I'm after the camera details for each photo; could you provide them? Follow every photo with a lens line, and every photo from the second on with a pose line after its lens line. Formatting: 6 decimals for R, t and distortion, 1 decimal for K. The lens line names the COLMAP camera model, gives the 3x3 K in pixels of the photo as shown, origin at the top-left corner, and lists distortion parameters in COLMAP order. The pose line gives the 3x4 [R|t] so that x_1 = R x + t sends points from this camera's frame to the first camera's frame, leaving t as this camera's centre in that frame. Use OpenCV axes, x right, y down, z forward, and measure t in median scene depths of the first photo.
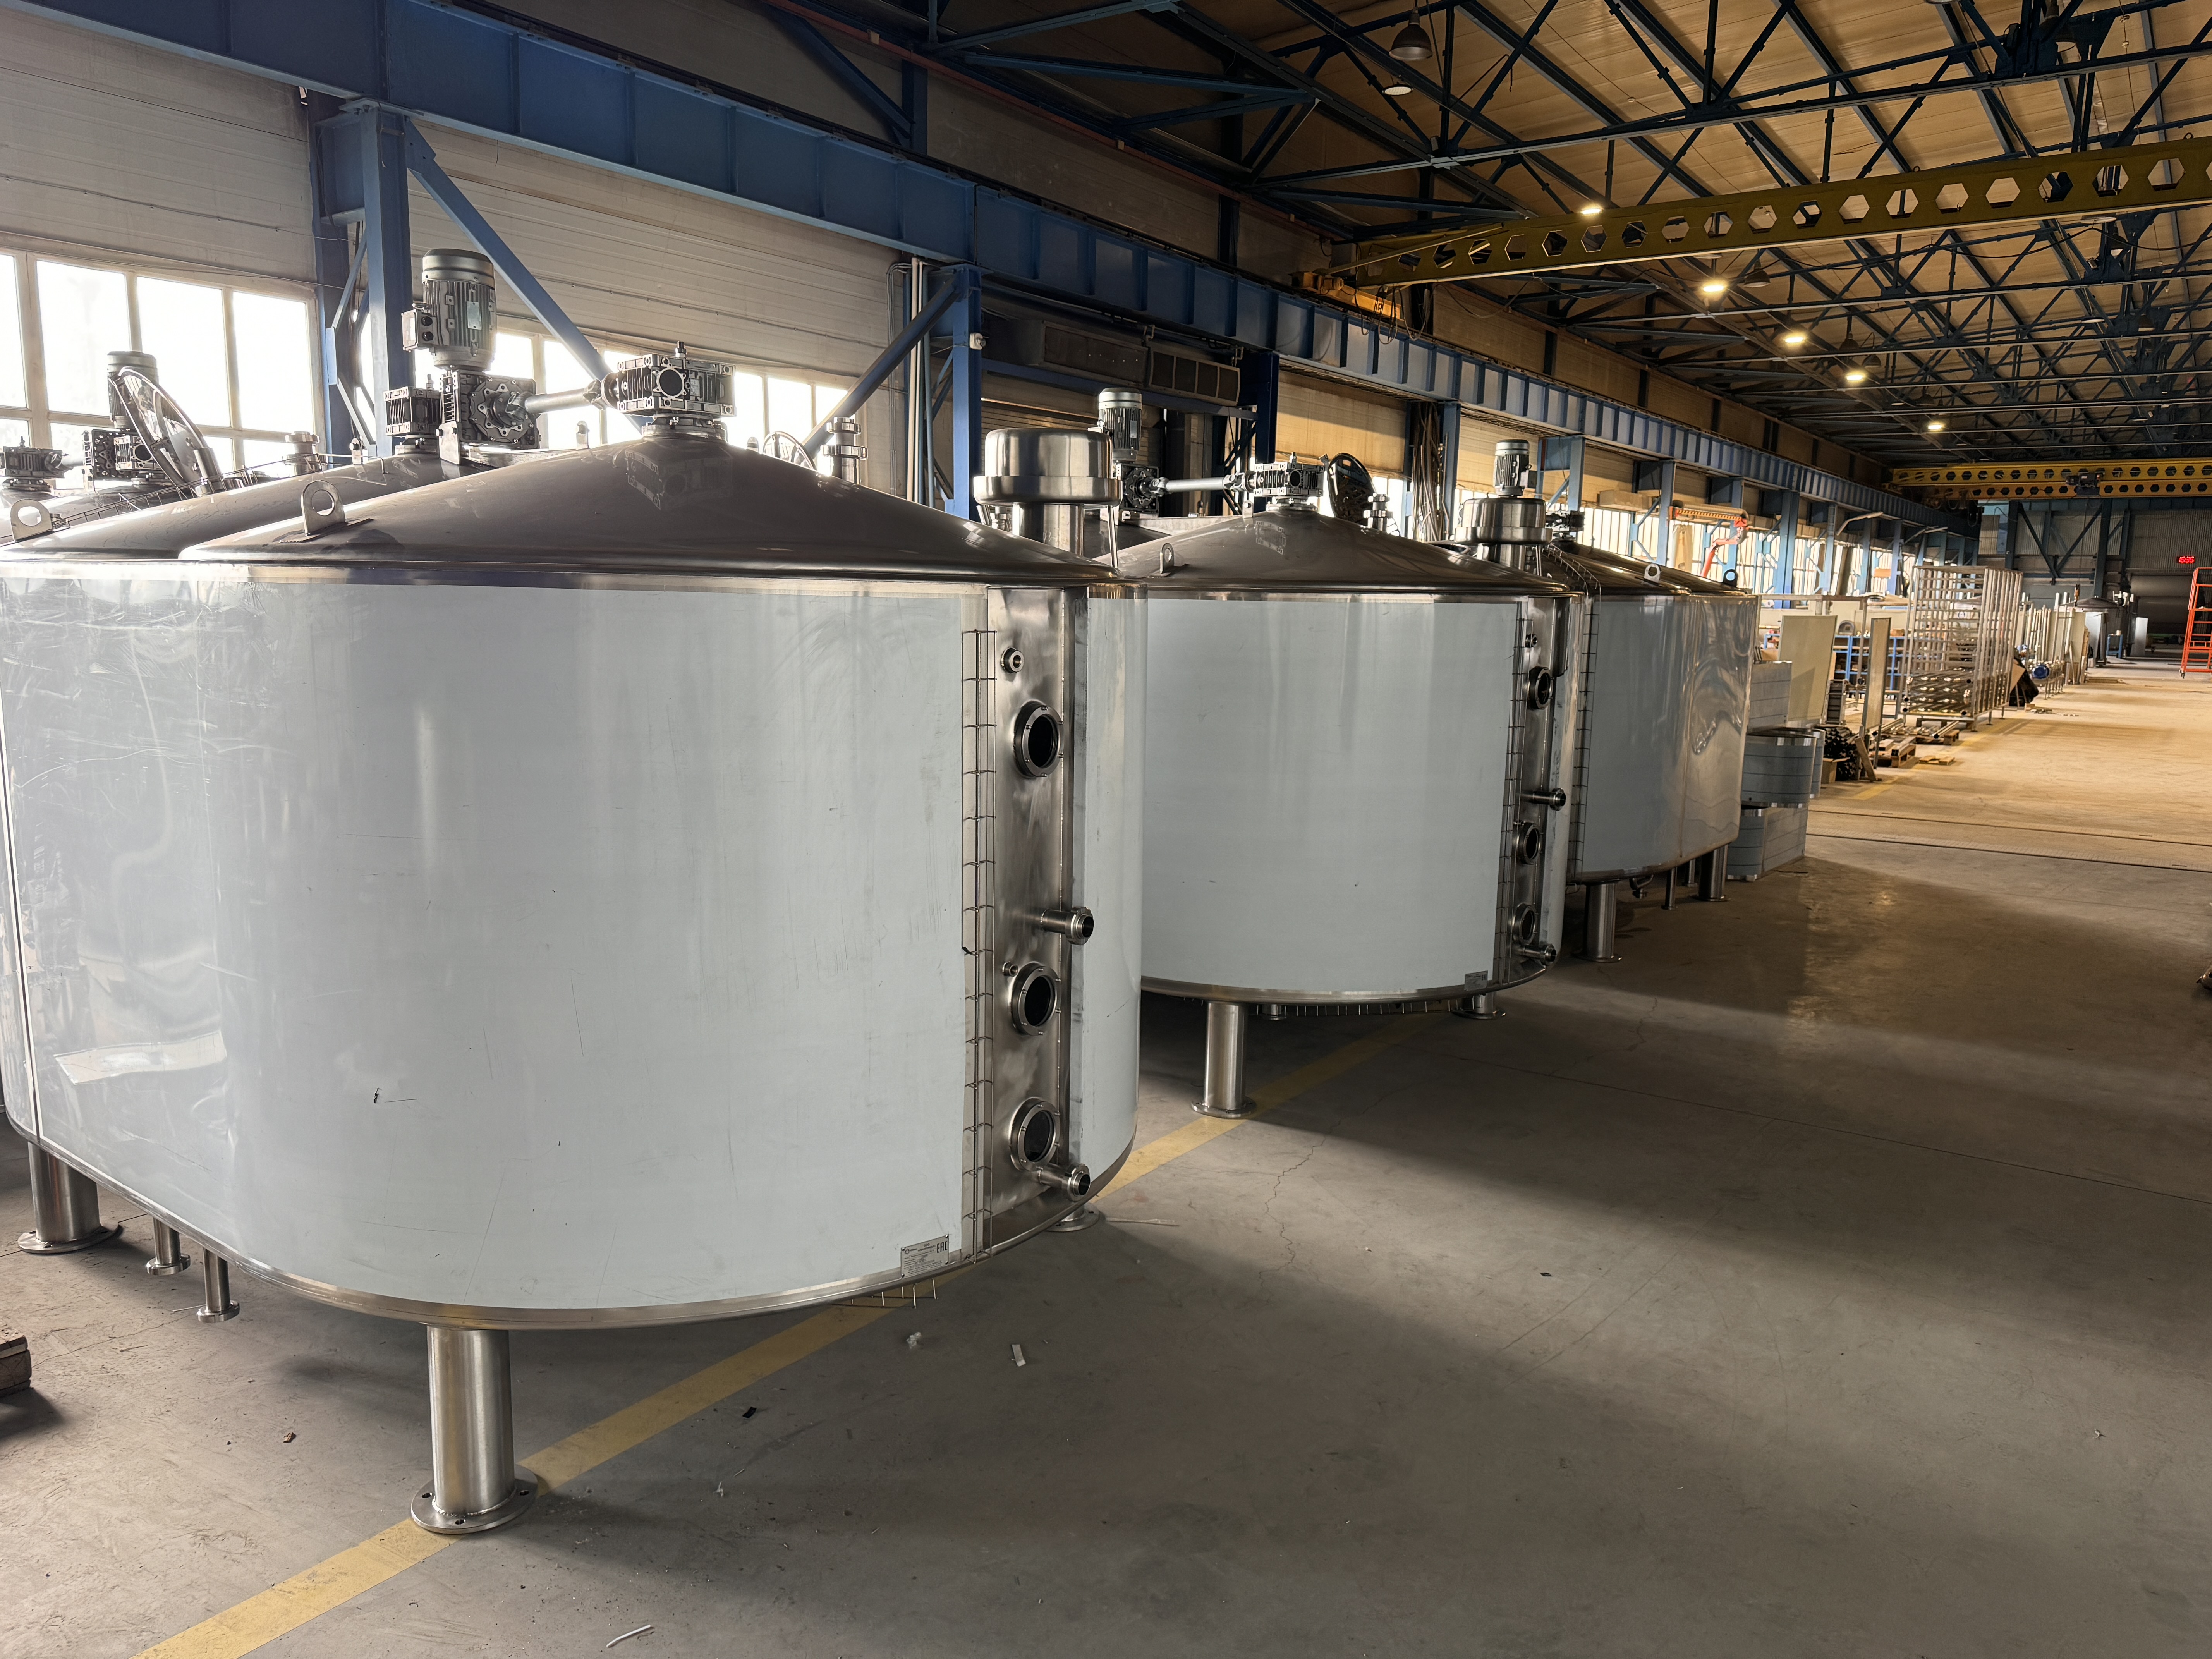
lens RADIAL K [[1576.3, 0, 1086.2], [0, 1576.3, 829.5], [0, 0, 1]] dist [0.032905, -0.027256]
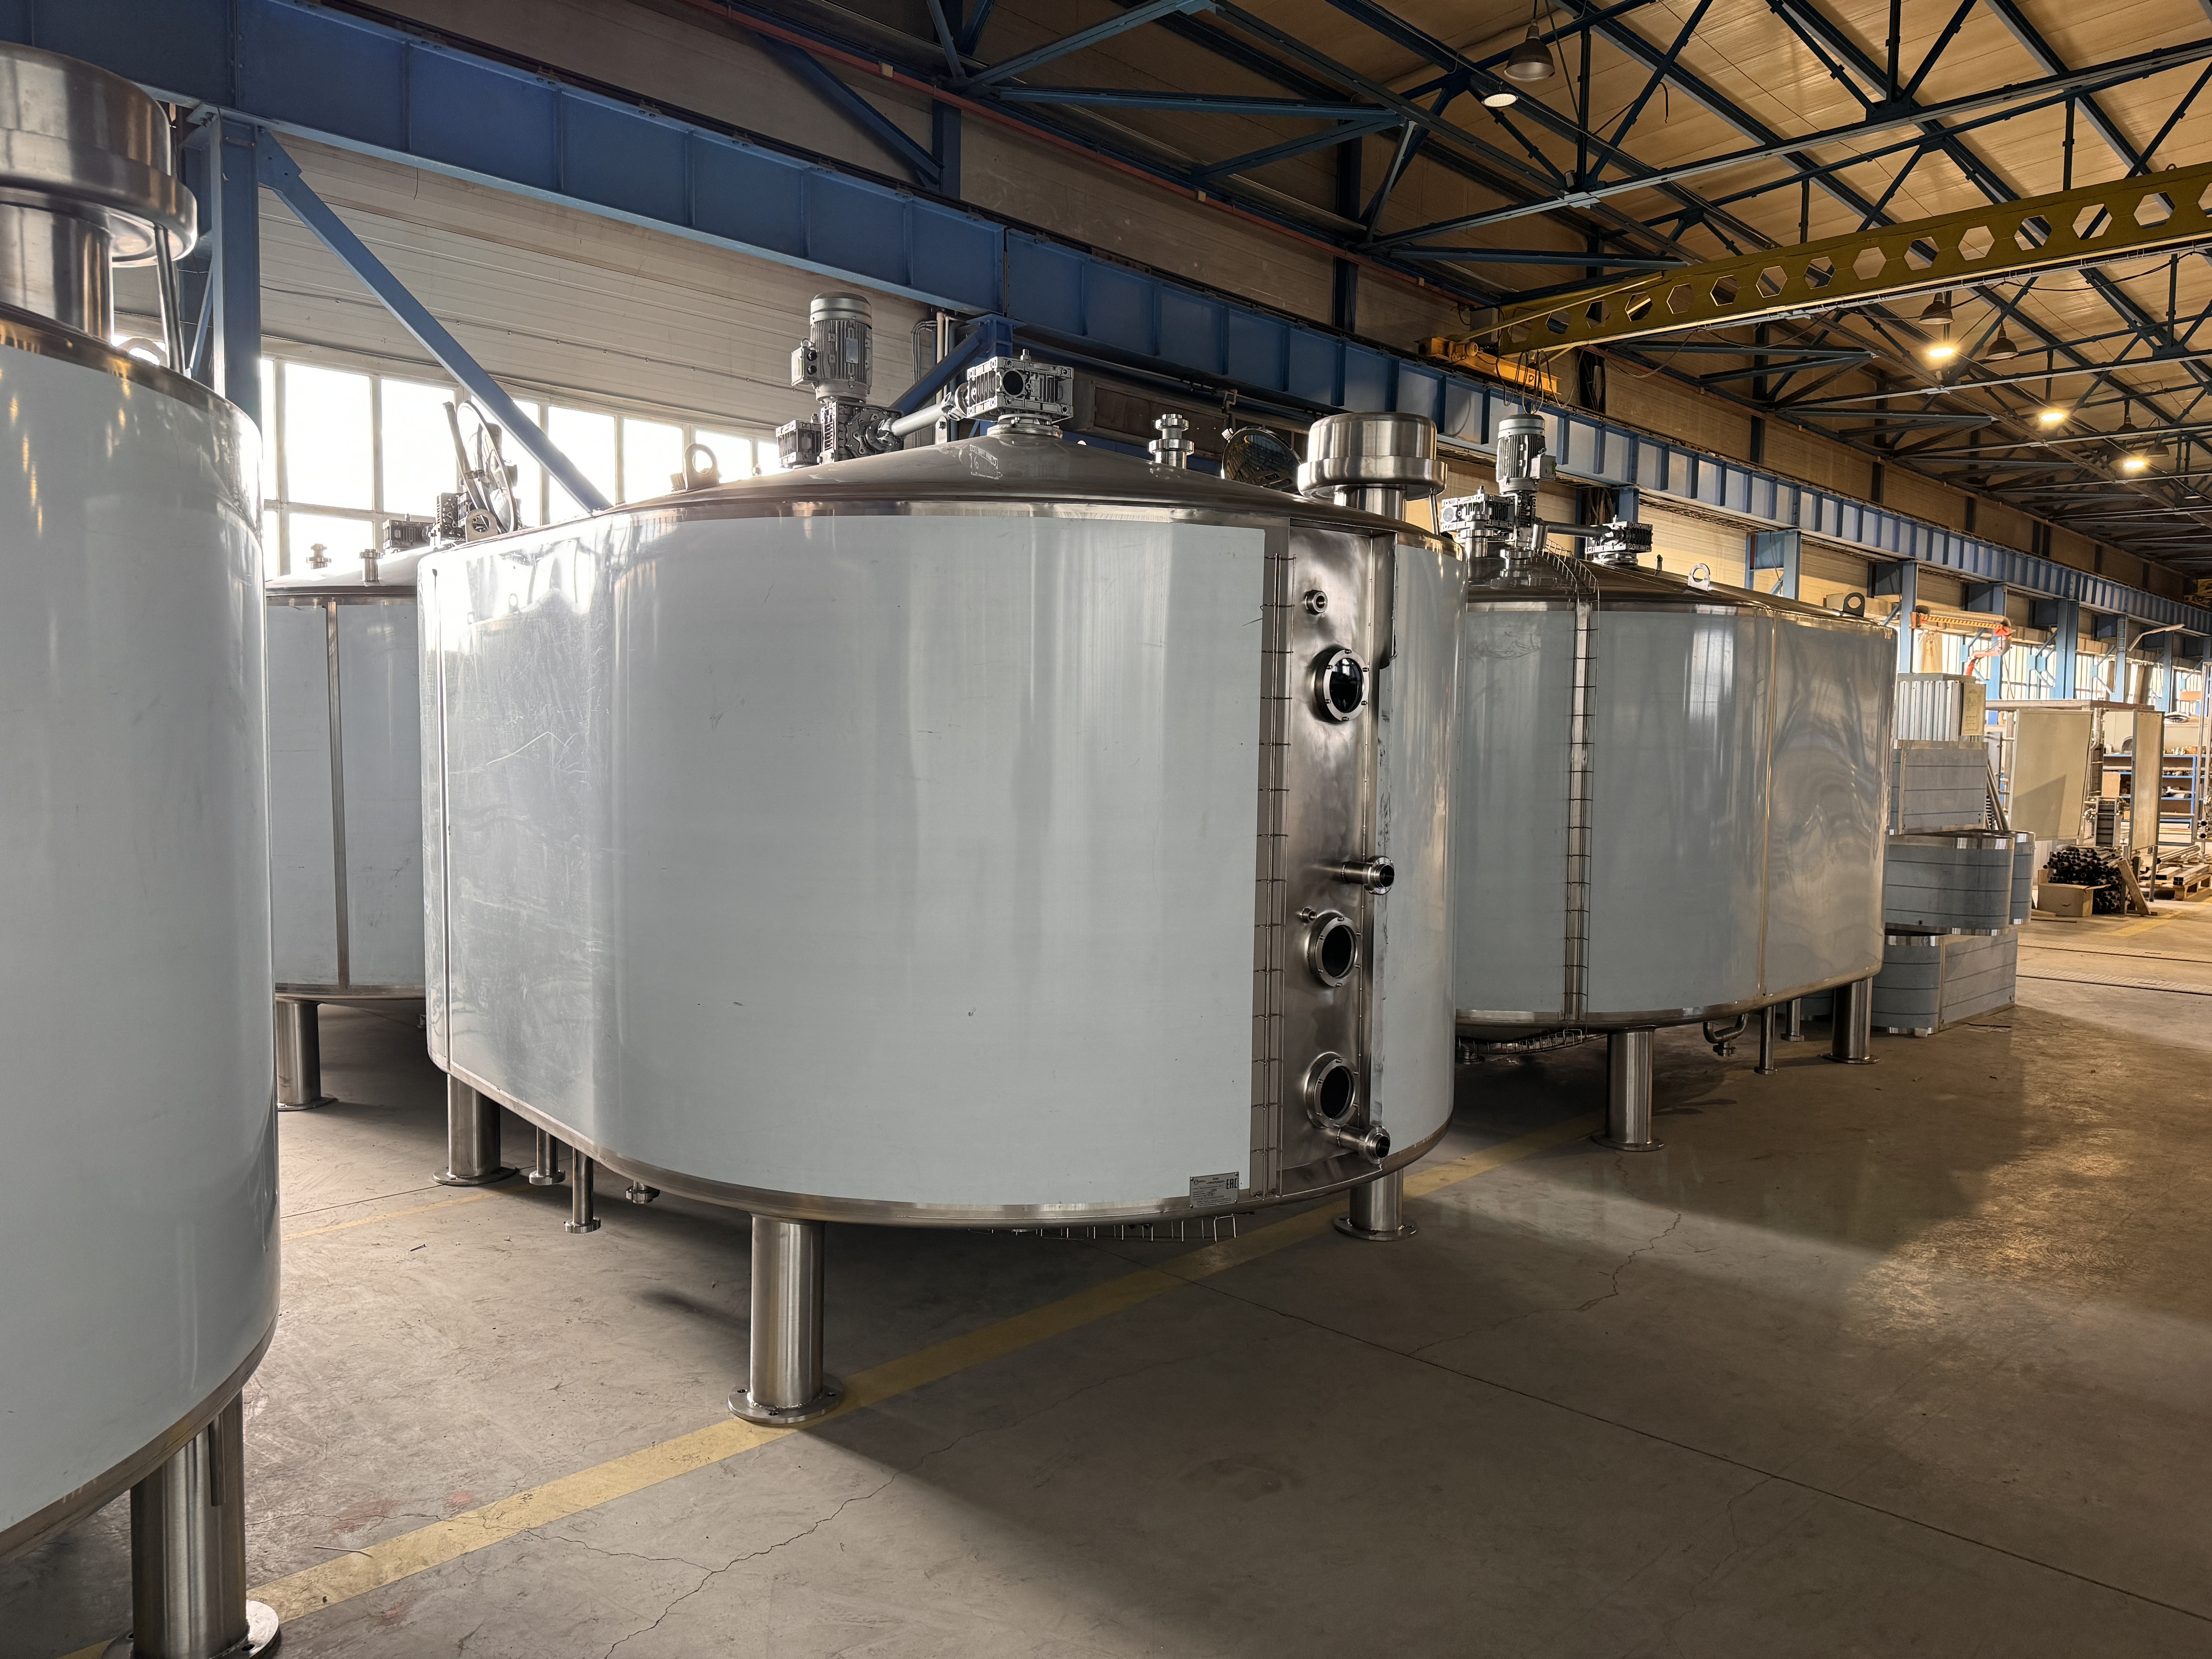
lens RADIAL K [[1576.3, 0, 1118.6], [0, 1576.3, 825.8], [0, 0, 1]] dist [0.032905, -0.027256]
pose [[0.990060, 0.000827, -0.140644, 0.108422], [-0.014326, 0.995375, -0.094996, 0.007408], [0.139915, 0.096067, 0.985492, 0.158363]]
